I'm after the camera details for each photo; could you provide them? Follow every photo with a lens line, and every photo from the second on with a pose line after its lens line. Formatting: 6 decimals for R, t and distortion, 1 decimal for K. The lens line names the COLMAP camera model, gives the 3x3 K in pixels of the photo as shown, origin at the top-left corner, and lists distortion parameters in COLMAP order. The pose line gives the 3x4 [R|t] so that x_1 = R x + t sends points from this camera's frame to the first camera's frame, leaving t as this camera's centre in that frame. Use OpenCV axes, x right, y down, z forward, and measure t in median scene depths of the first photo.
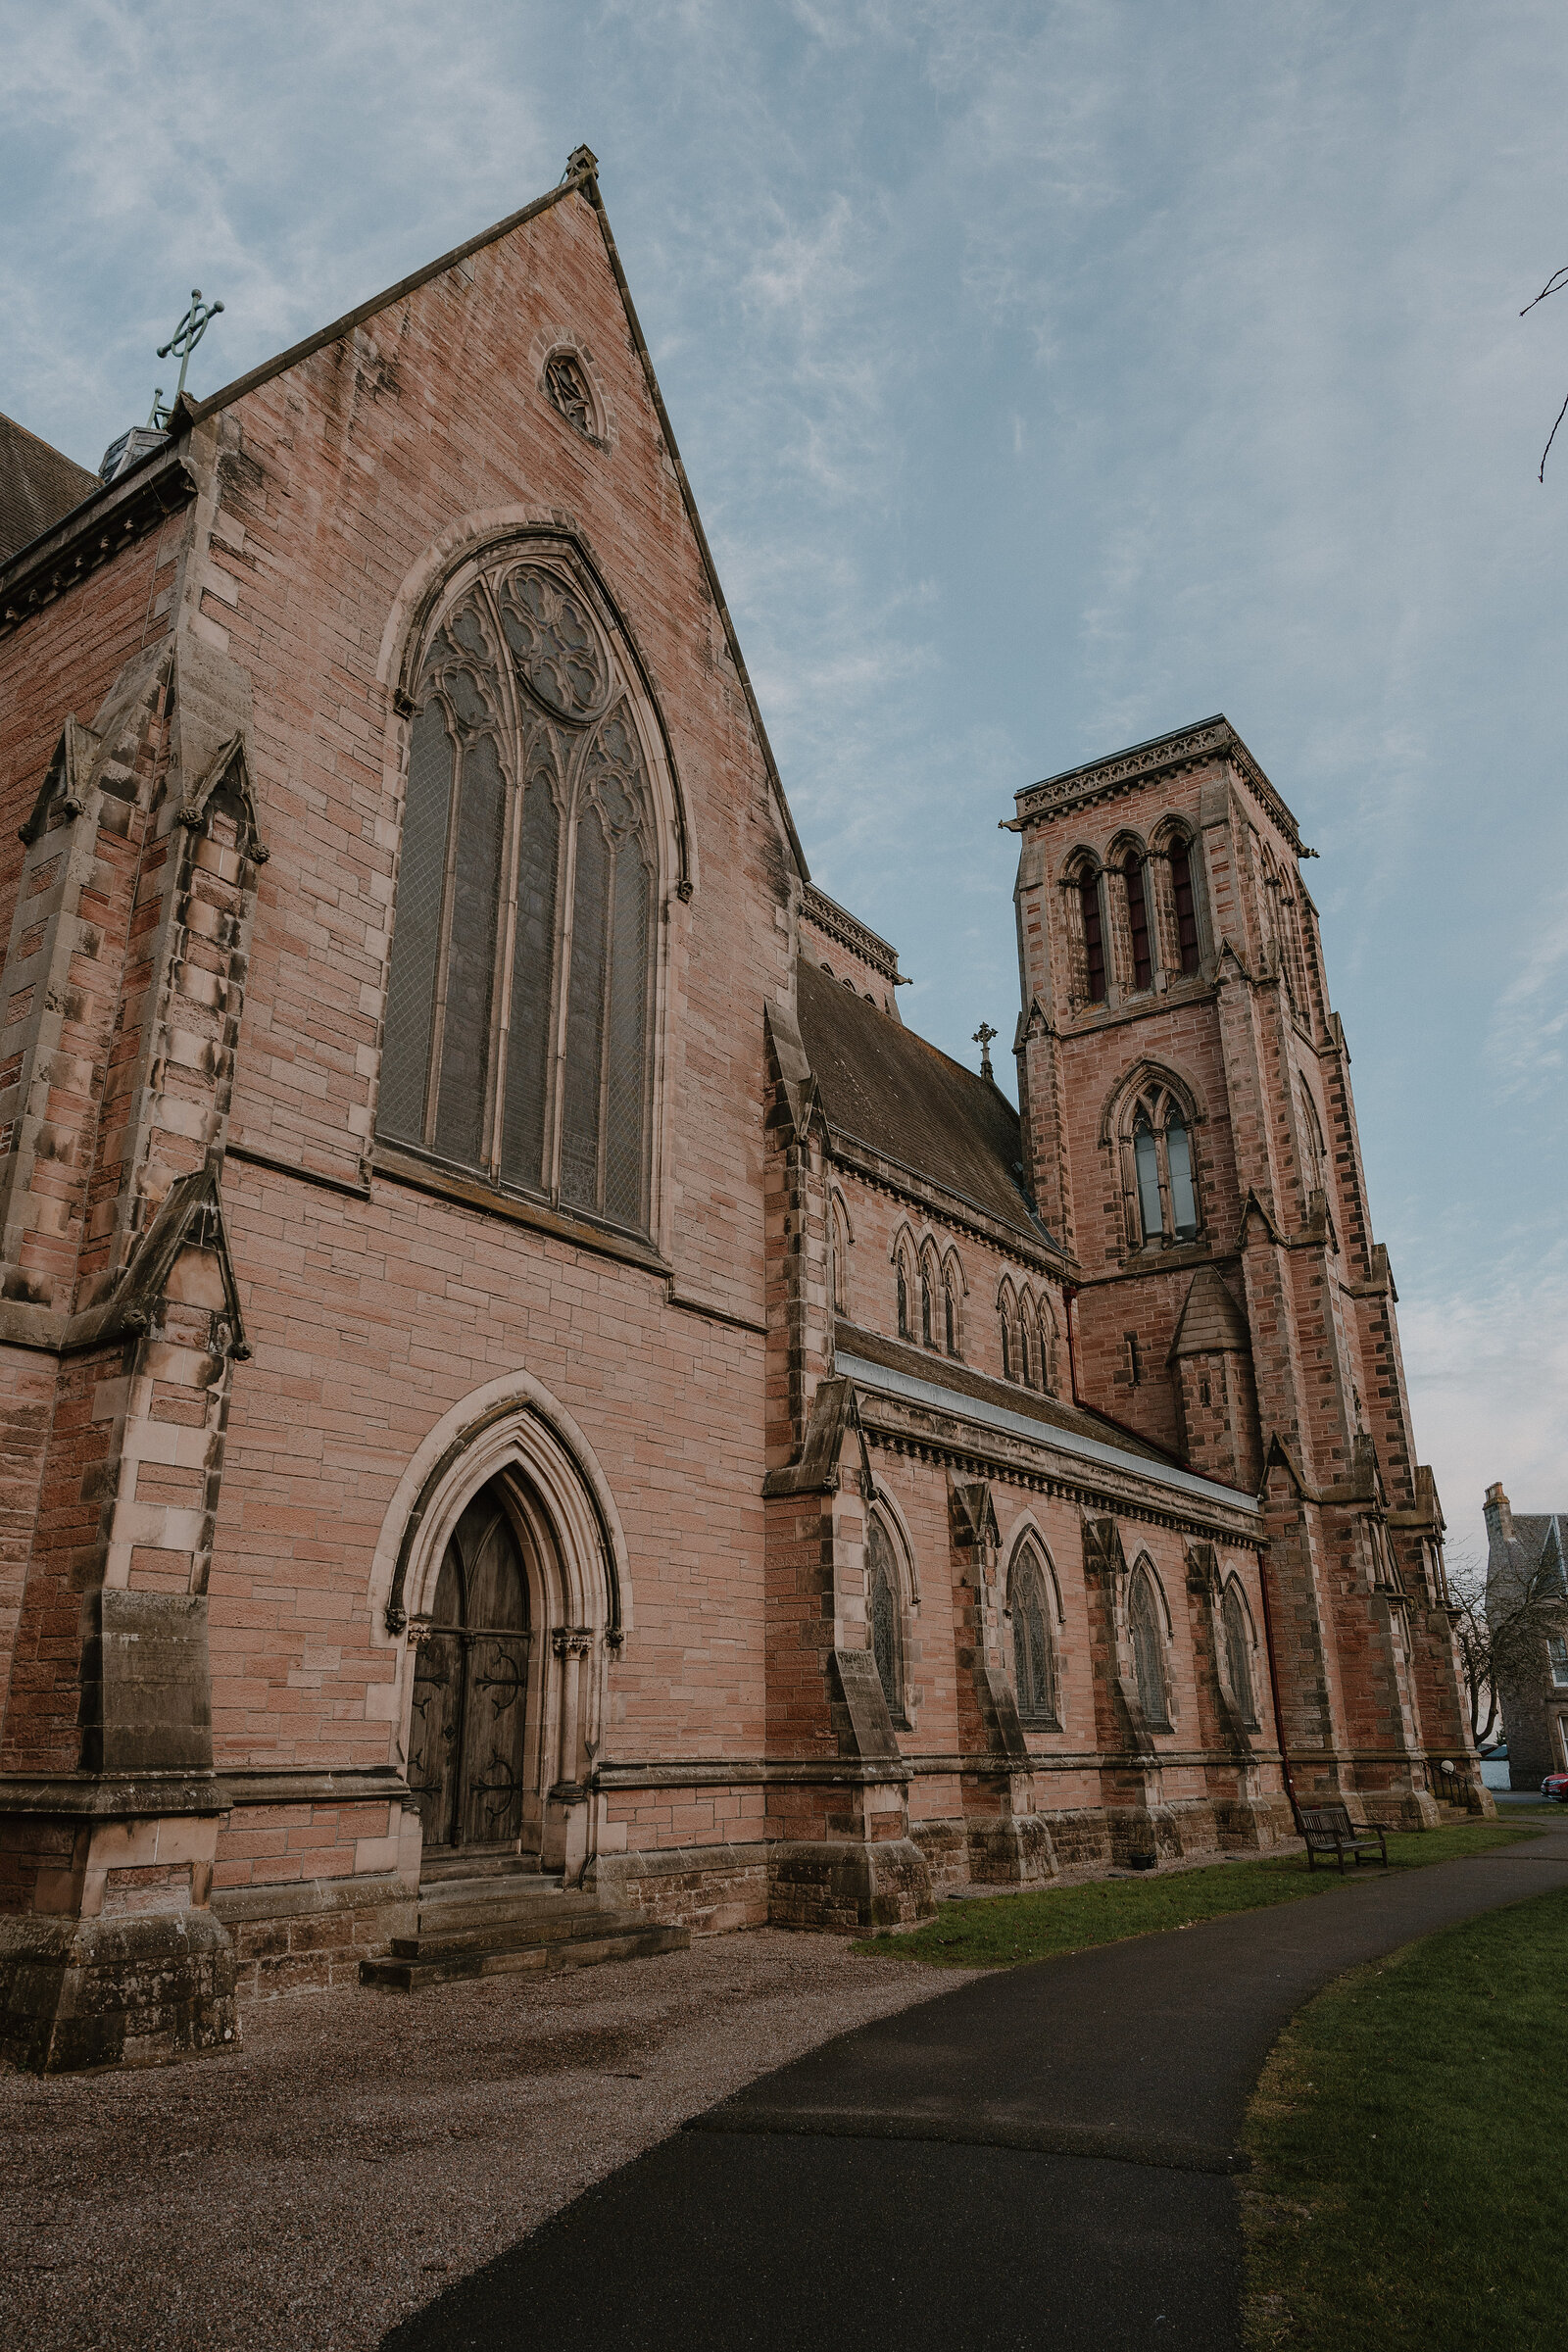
lens RADIAL K [[1547.7, 0, 779.7], [0, 1547.7, 1167.0], [0, 0, 1]] dist [-0.003441, 0.003097]
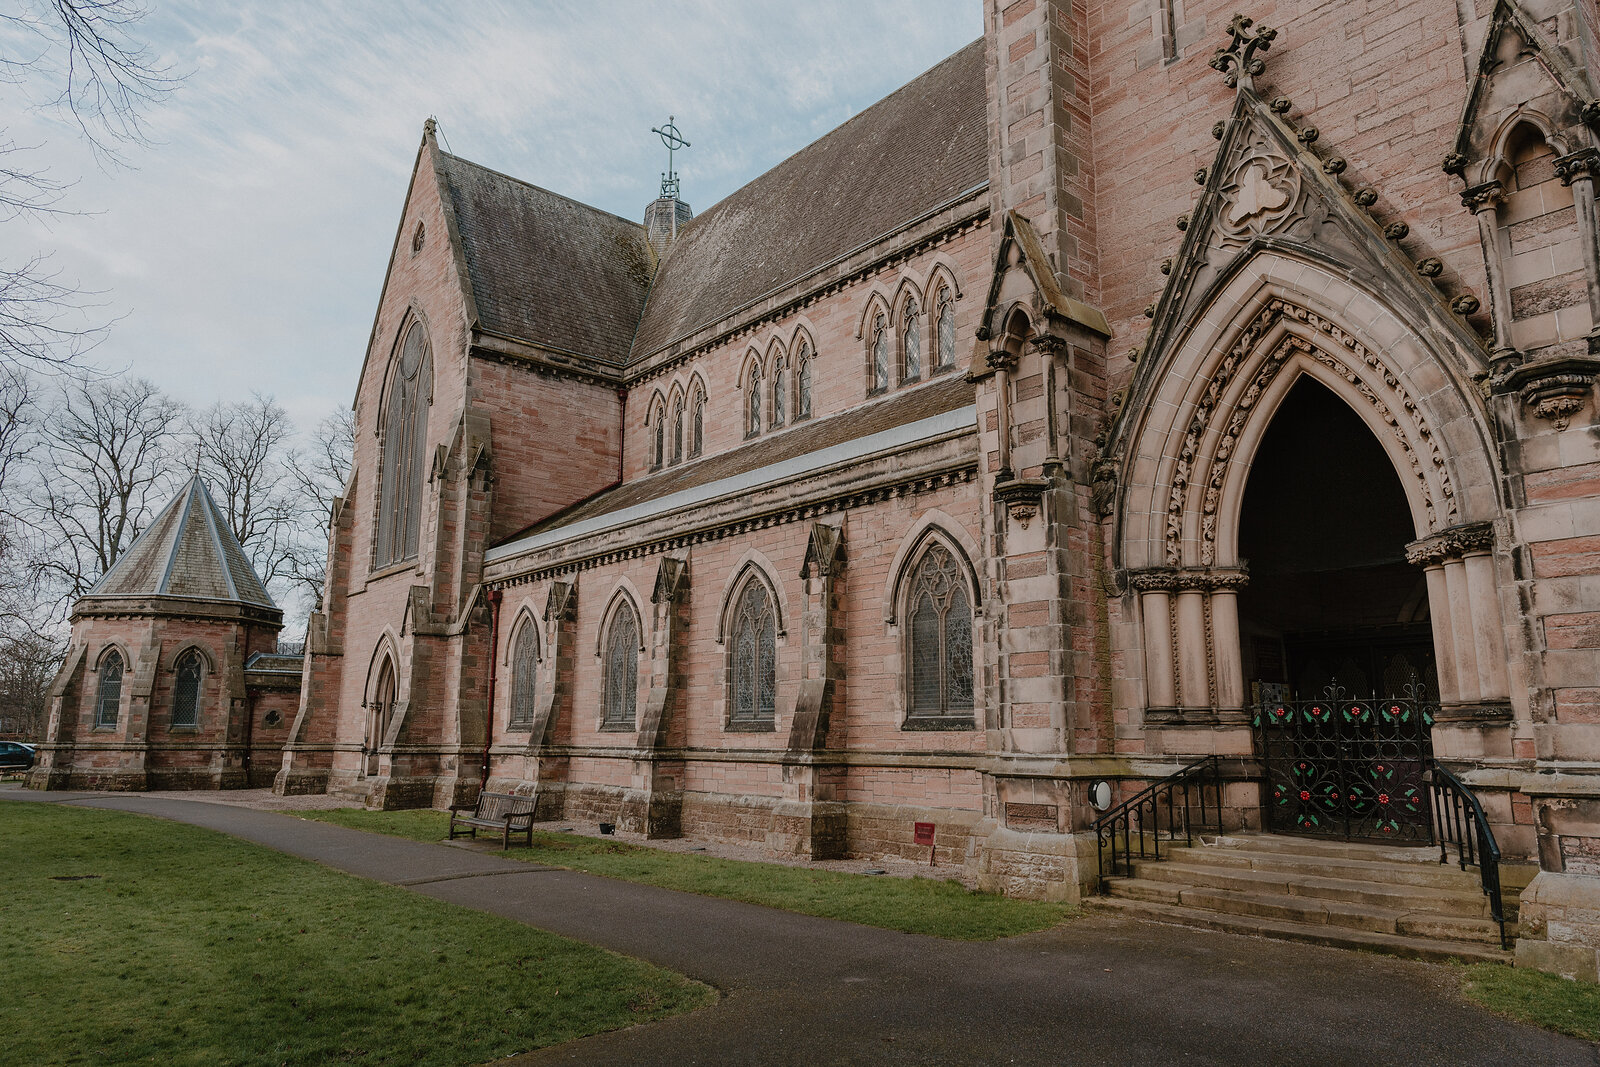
lens RADIAL K [[1052.9, 0, 794.0], [0, 1052.9, 536.1], [0, 0, 1]] dist [-0.003441, 0.003097]
pose [[-0.243533, -0.181193, -0.952817, 0.763280], [0.336382, 0.905639, -0.258198, 0.361025], [0.909692, -0.383390, -0.159603, 0.977077]]
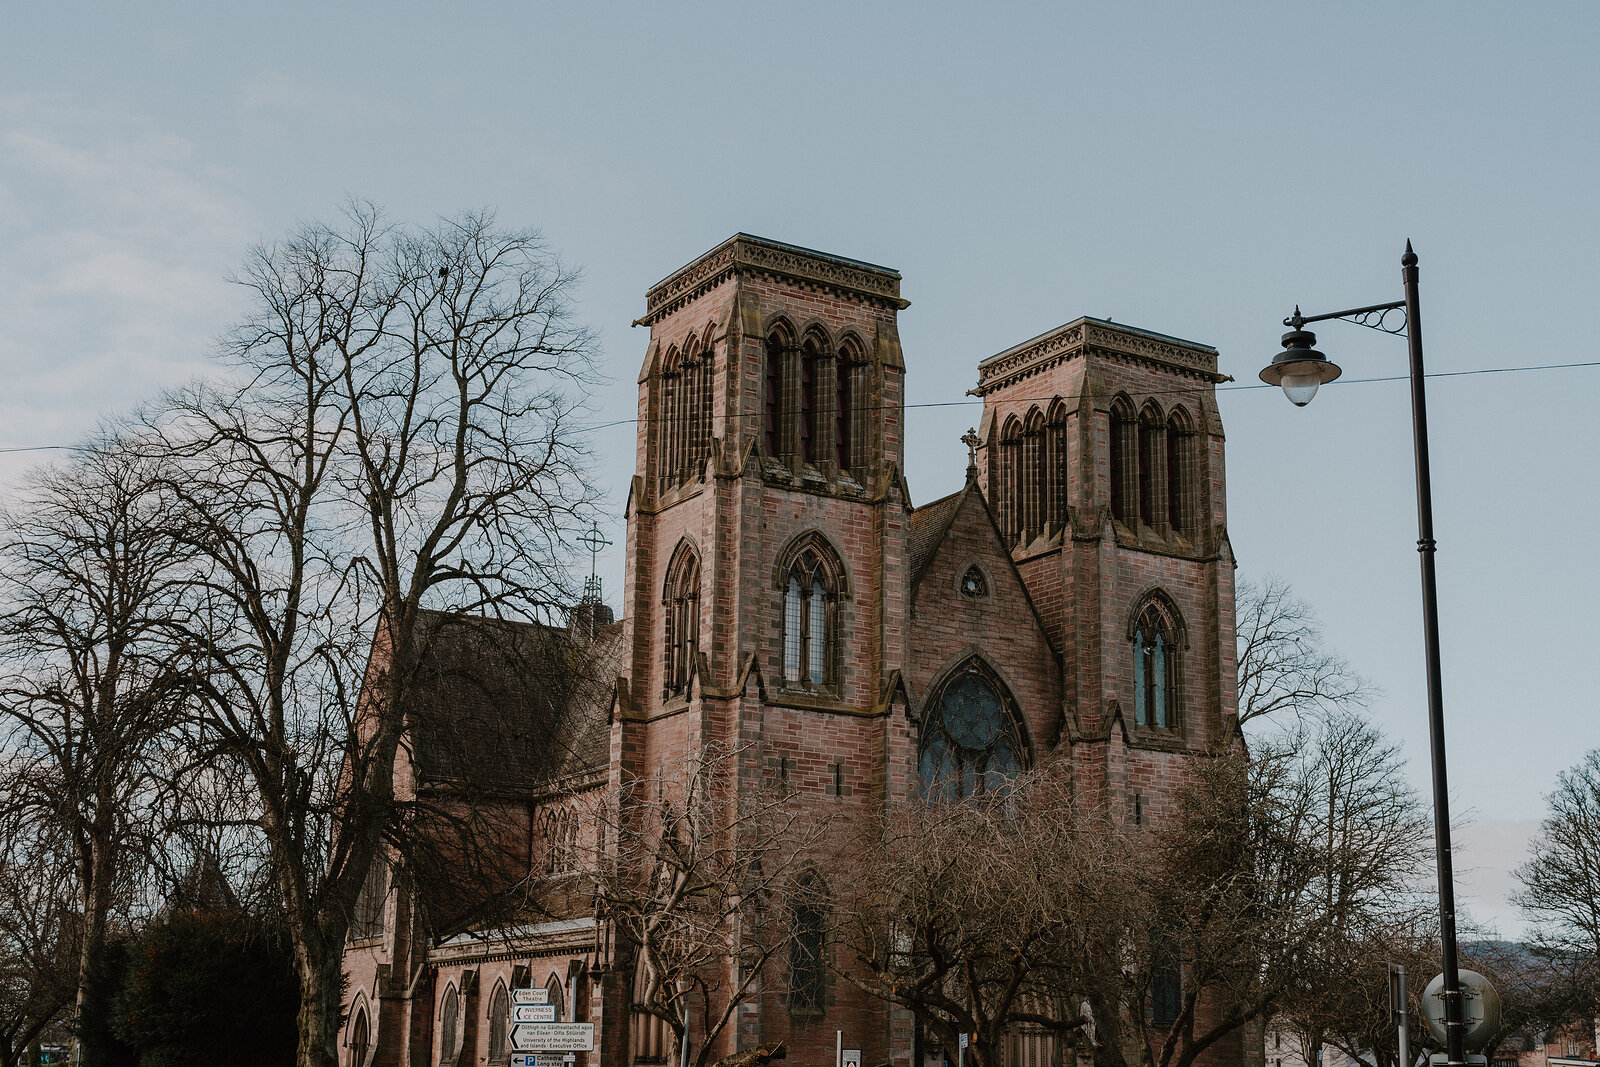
lens RADIAL K [[2231.3, 0, 800.0], [0, 2231.3, 533.5], [0, 0, 1]] dist [-0.018600, 0.022659]
pose [[-0.397174, -0.228992, -0.888716, 2.267574], [0.305729, 0.880044, -0.363390, 0.732061], [0.865322, -0.416035, -0.279521, 1.915978]]
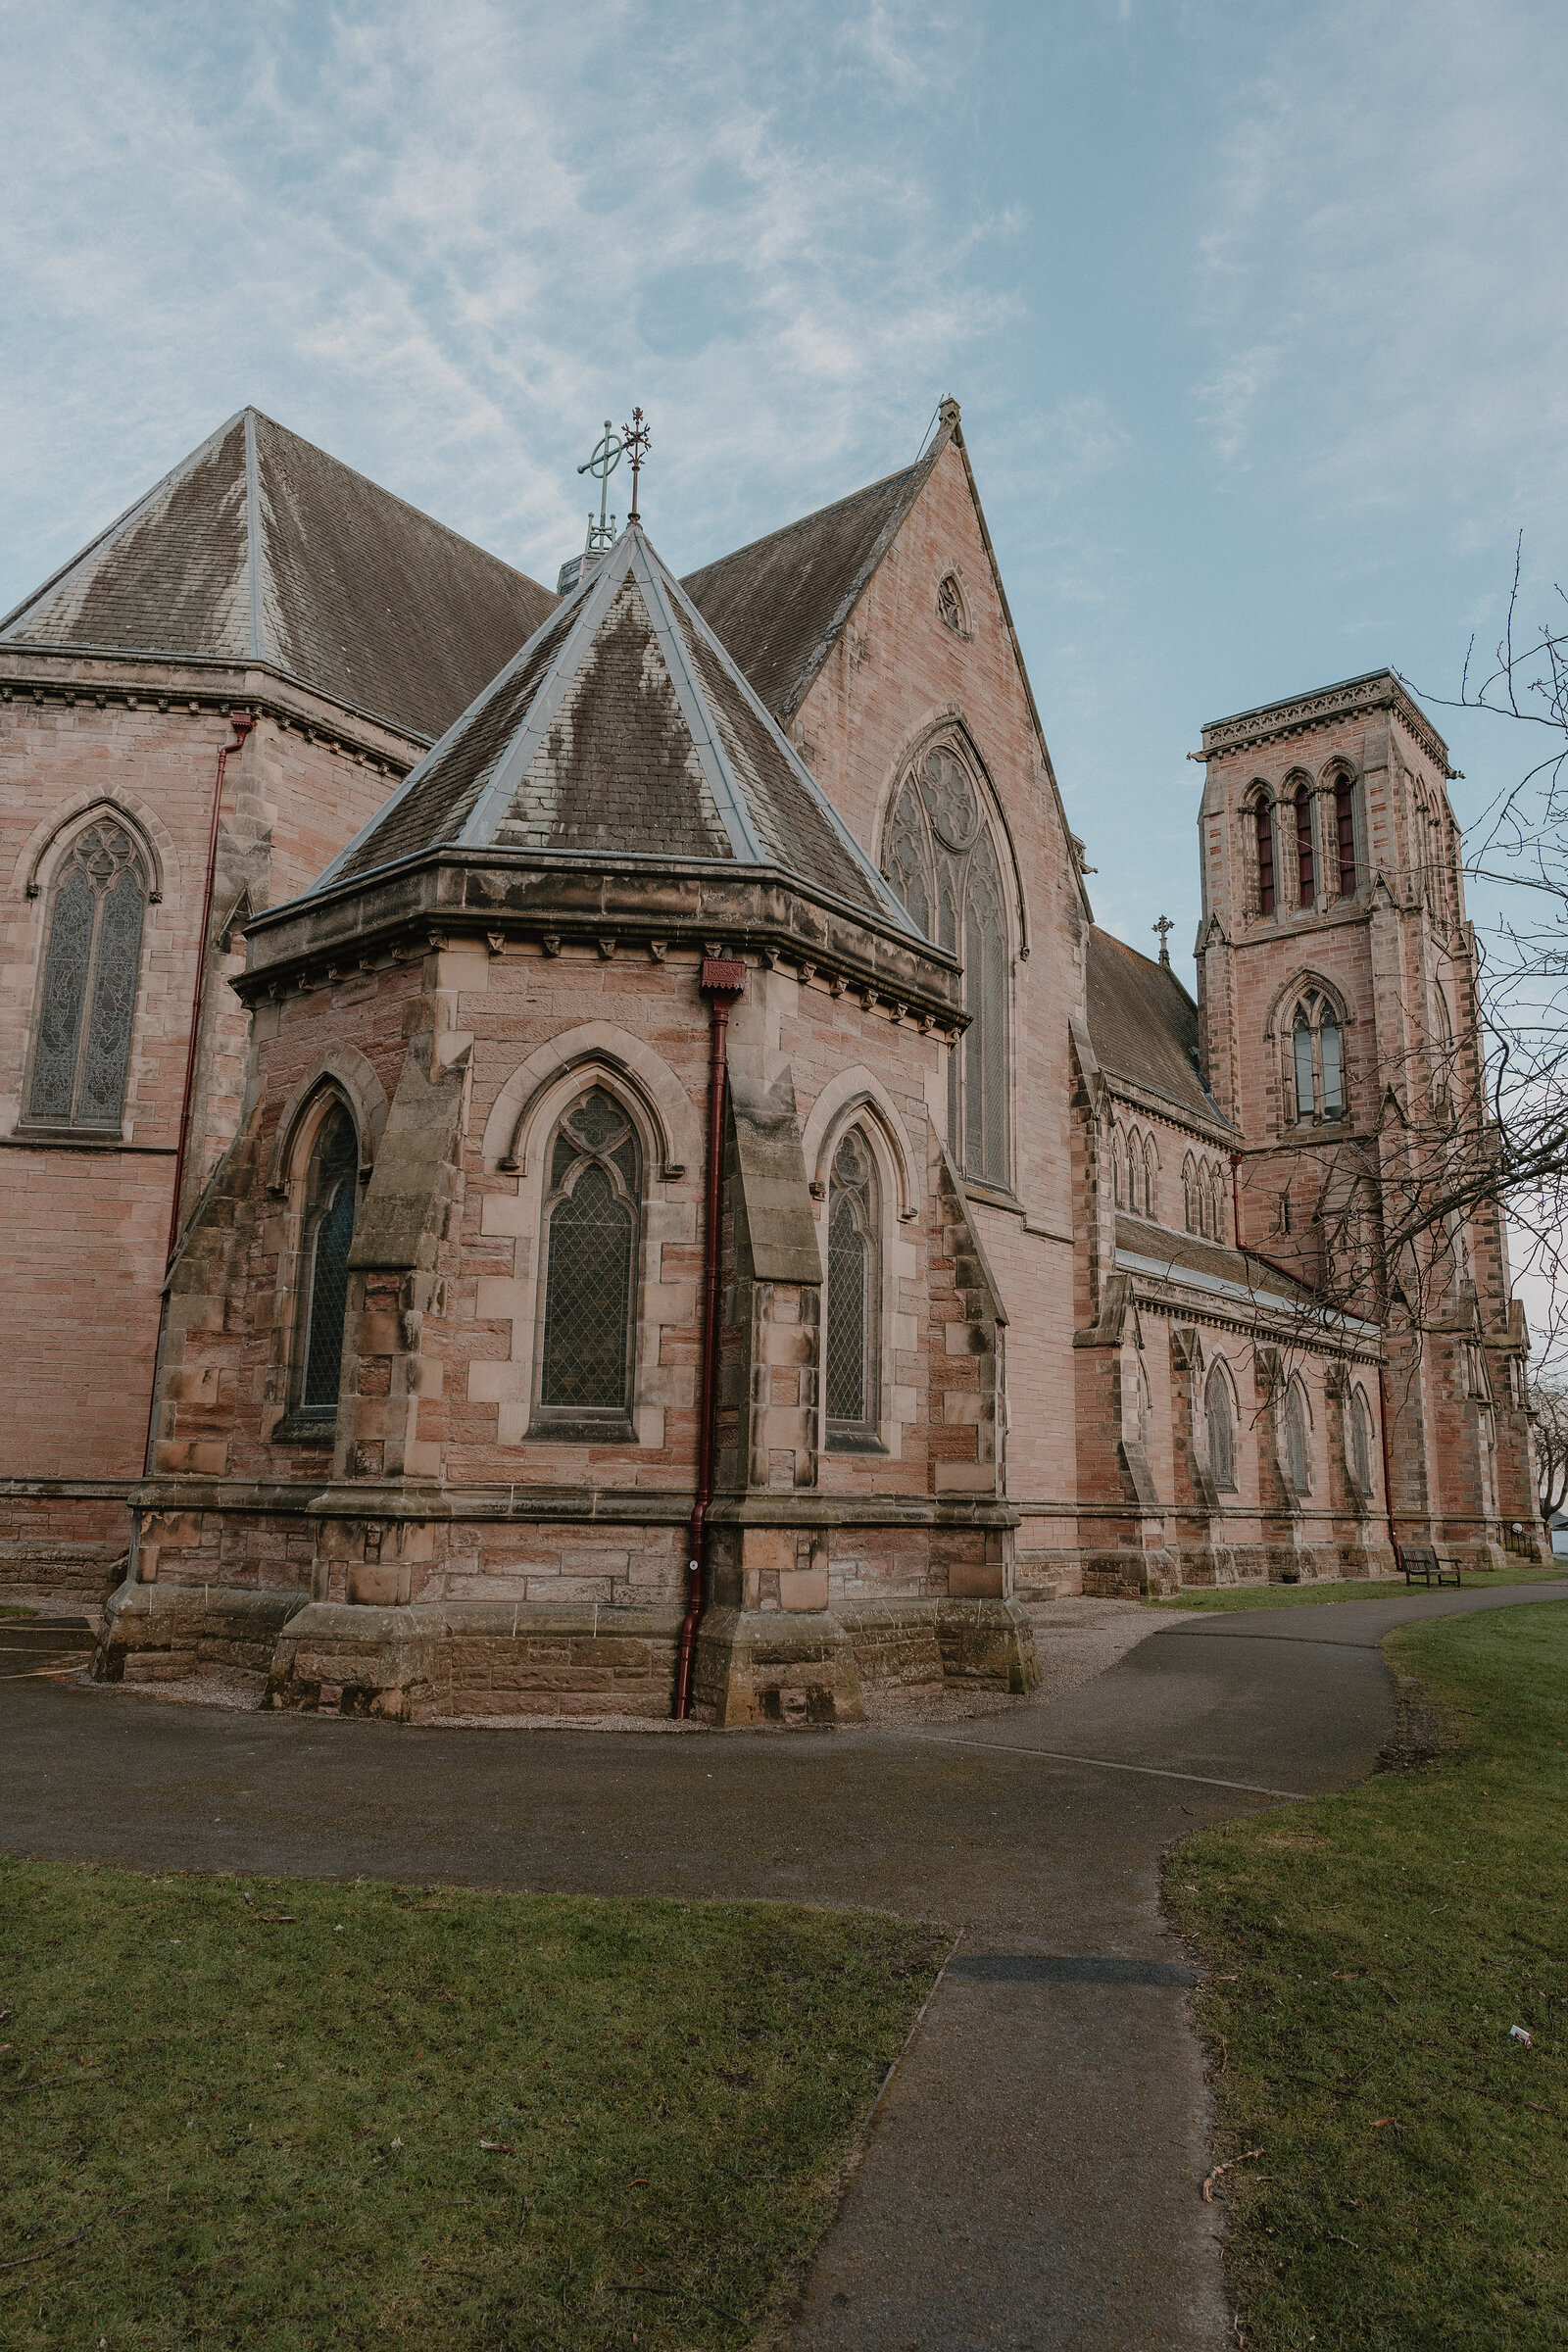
lens RADIAL K [[1552.2, 0, 773.1], [0, 1552.2, 1172.1], [0, 0, 1]] dist [-0.004083, 0.002268]
pose [[0.997307, 0.012312, -0.072304, -0.111621], [-0.001477, 0.988980, 0.148040, -0.109882], [0.073330, -0.147535, 0.986335, -0.315311]]
